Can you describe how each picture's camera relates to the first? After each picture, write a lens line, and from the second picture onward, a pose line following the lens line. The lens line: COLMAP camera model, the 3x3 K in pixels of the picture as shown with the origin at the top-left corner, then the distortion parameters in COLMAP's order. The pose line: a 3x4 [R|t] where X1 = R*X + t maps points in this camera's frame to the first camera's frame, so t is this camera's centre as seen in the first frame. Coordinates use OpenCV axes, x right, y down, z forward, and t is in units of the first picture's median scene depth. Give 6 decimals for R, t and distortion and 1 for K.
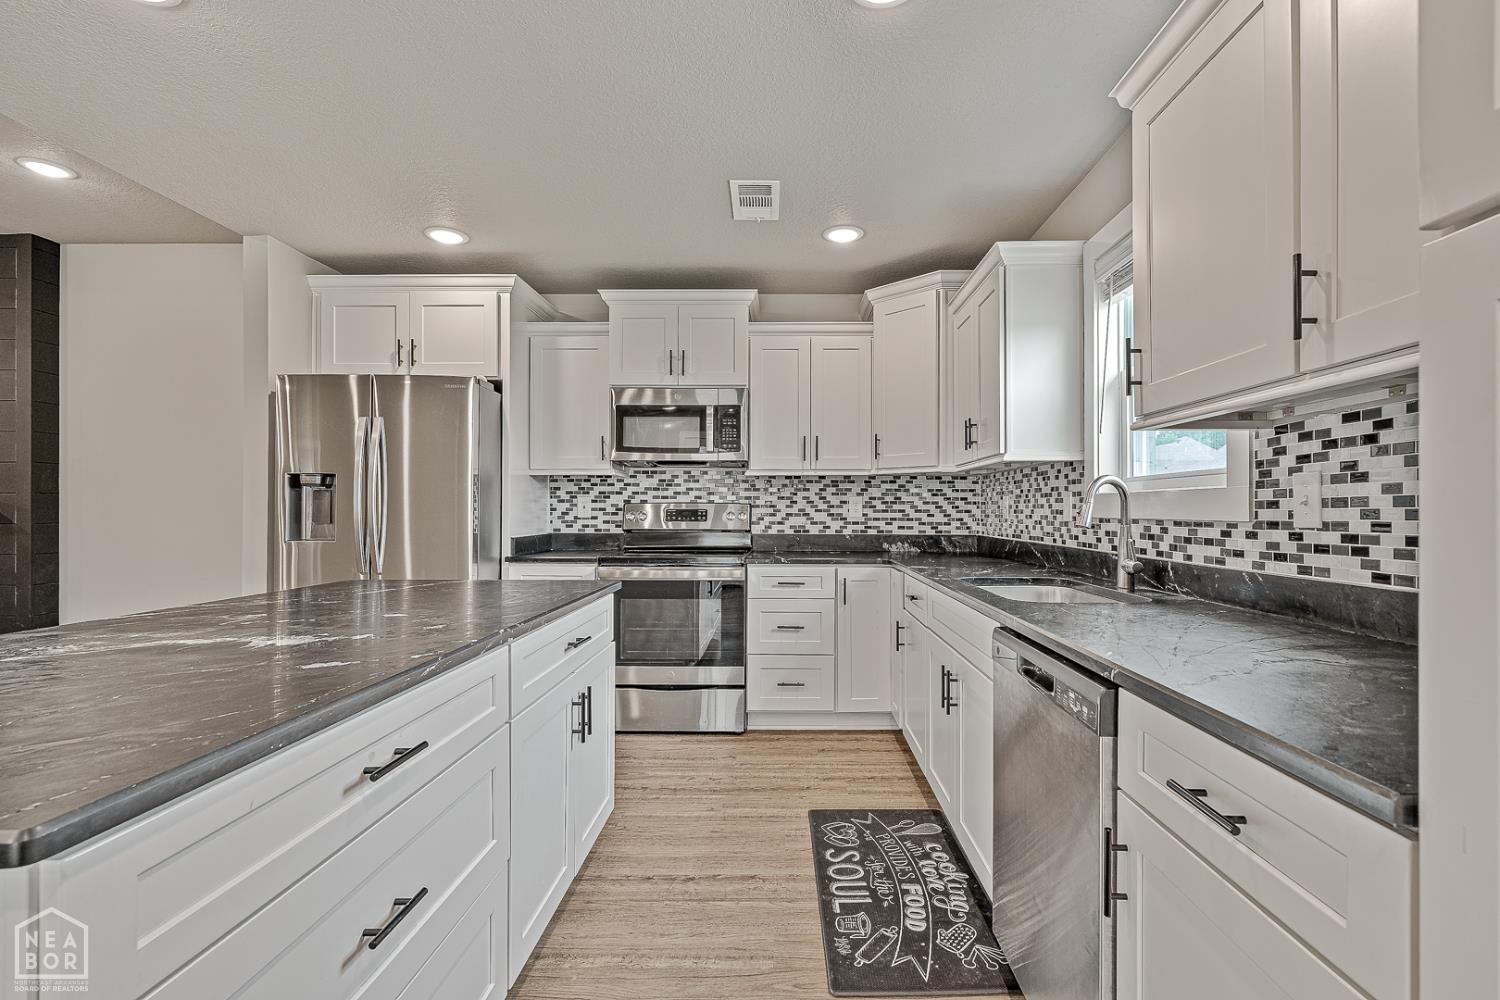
lens RADIAL K [[685.2, 0, 786.1], [0, 685.2, 508.6], [0, 0, 1]] dist [-0.005771, 0.001987]
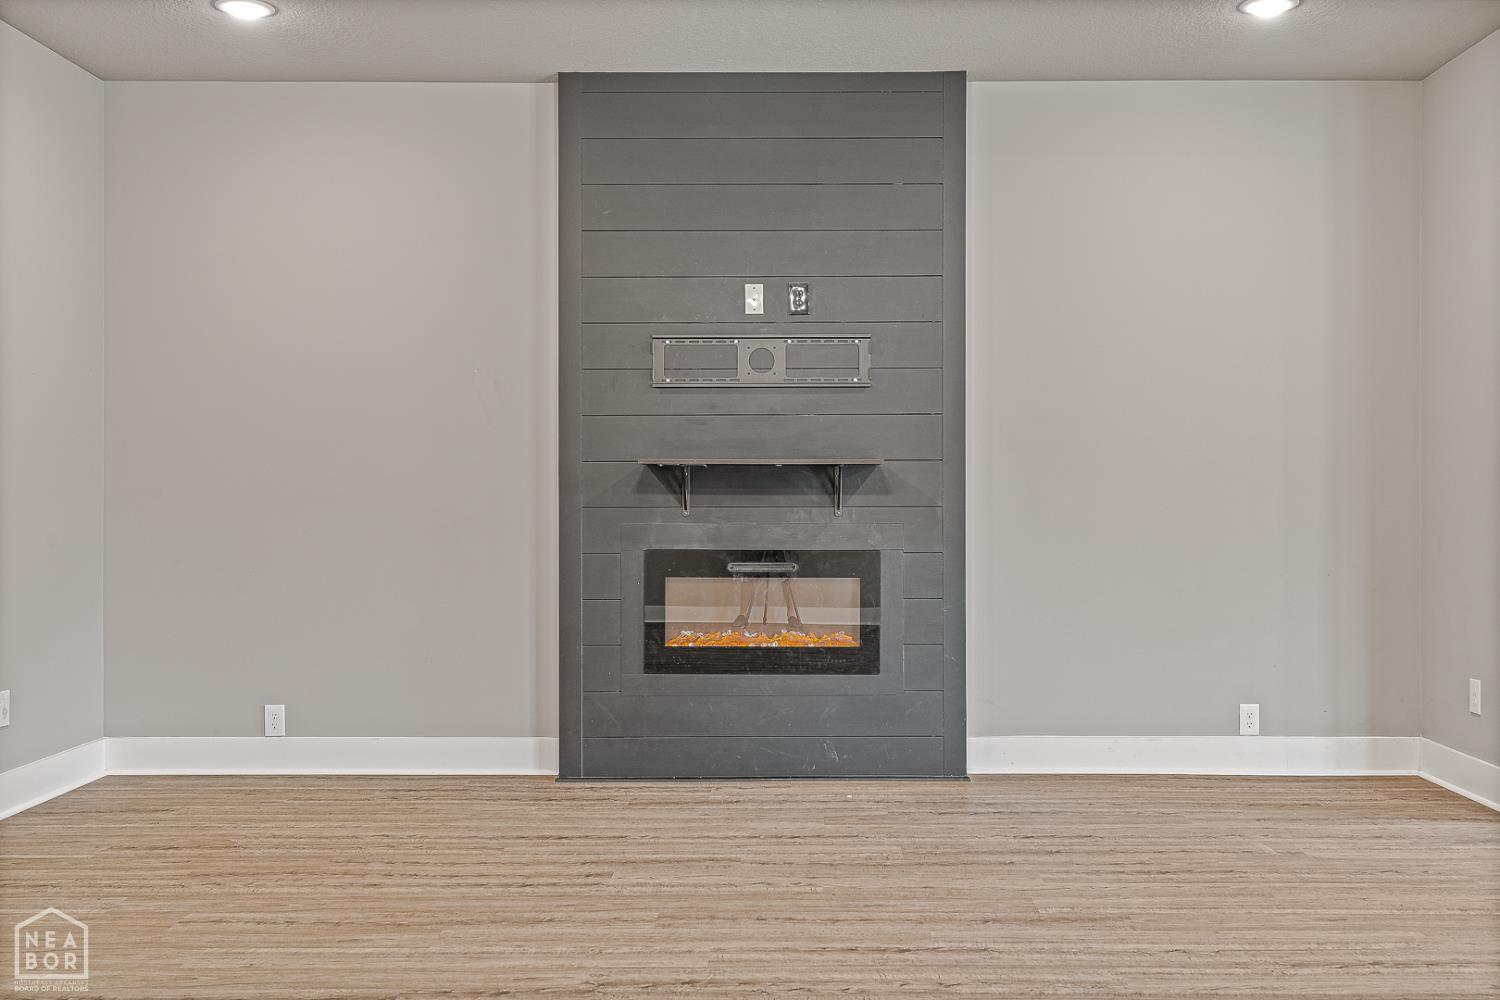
lens RADIAL K [[1515.9, 0, 767.1], [0, 1515.9, 511.4], [0, 0, 1]] dist [0.005158, 0.000000]
pose [[0.999981, -0.004850, -0.003732, -1.435813], [0.004917, 0.999823, 0.018164, -0.001854], [0.003643, -0.018182, 0.999828, -0.522774]]
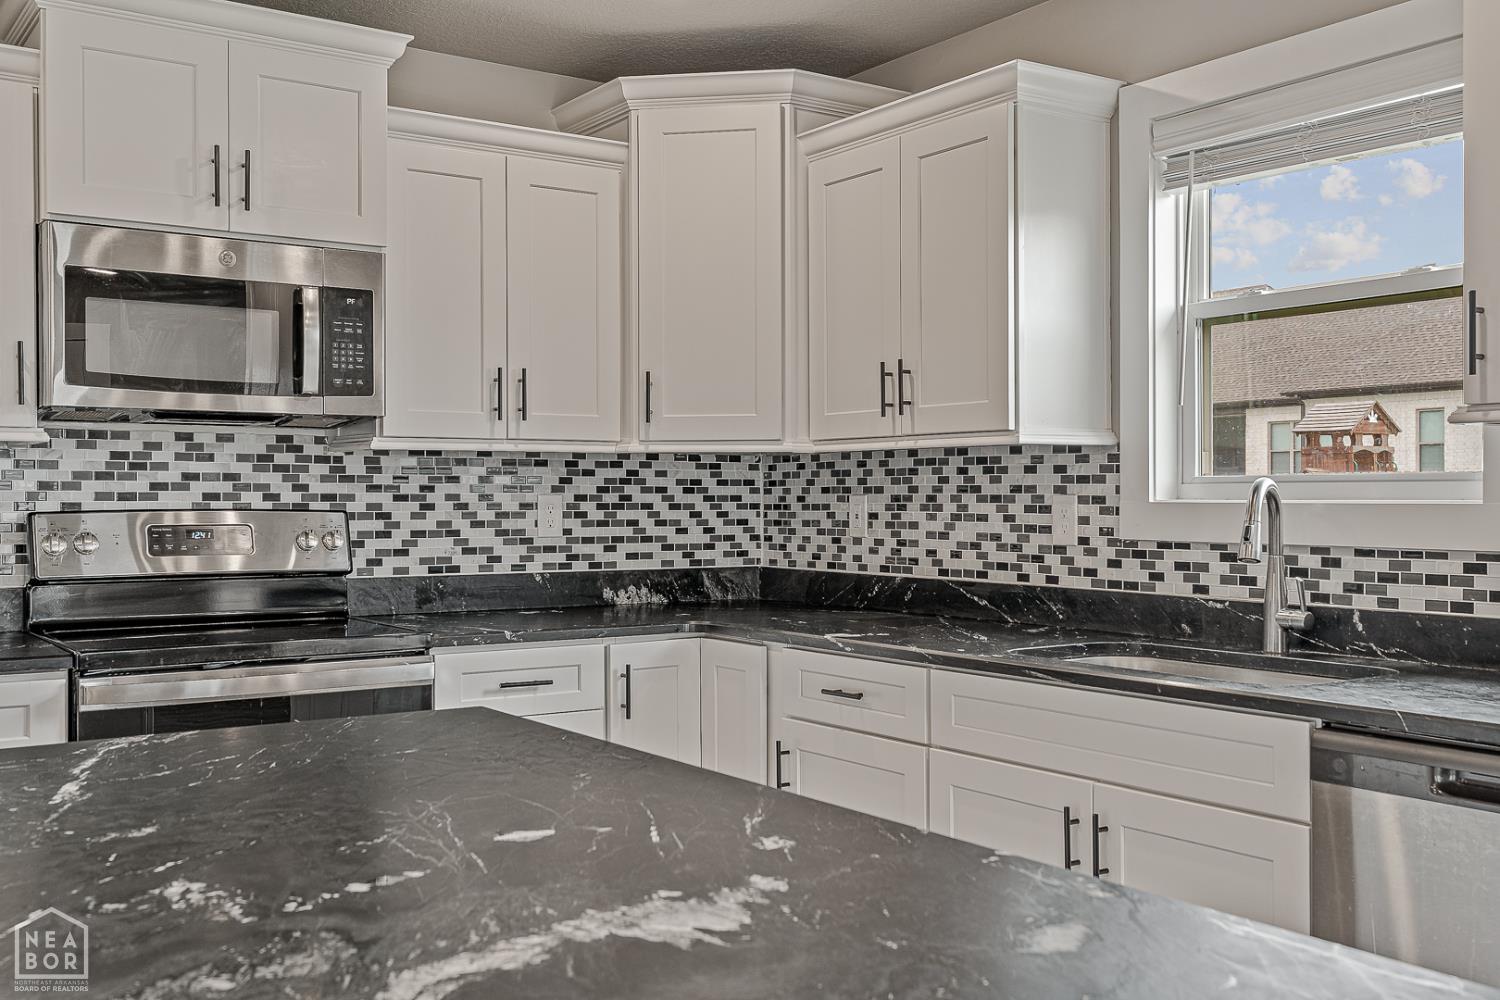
lens RADIAL K [[1456.9, 0, 740.5], [0, 1456.9, 503.1], [0, 0, 1]] dist [0.000918, 0.000000]
pose [[0.825374, -0.004755, 0.564567, -0.422226], [0.000782, 0.999973, 0.007278, -0.021474], [-0.564586, -0.005566, 0.825355, 0.092205]]
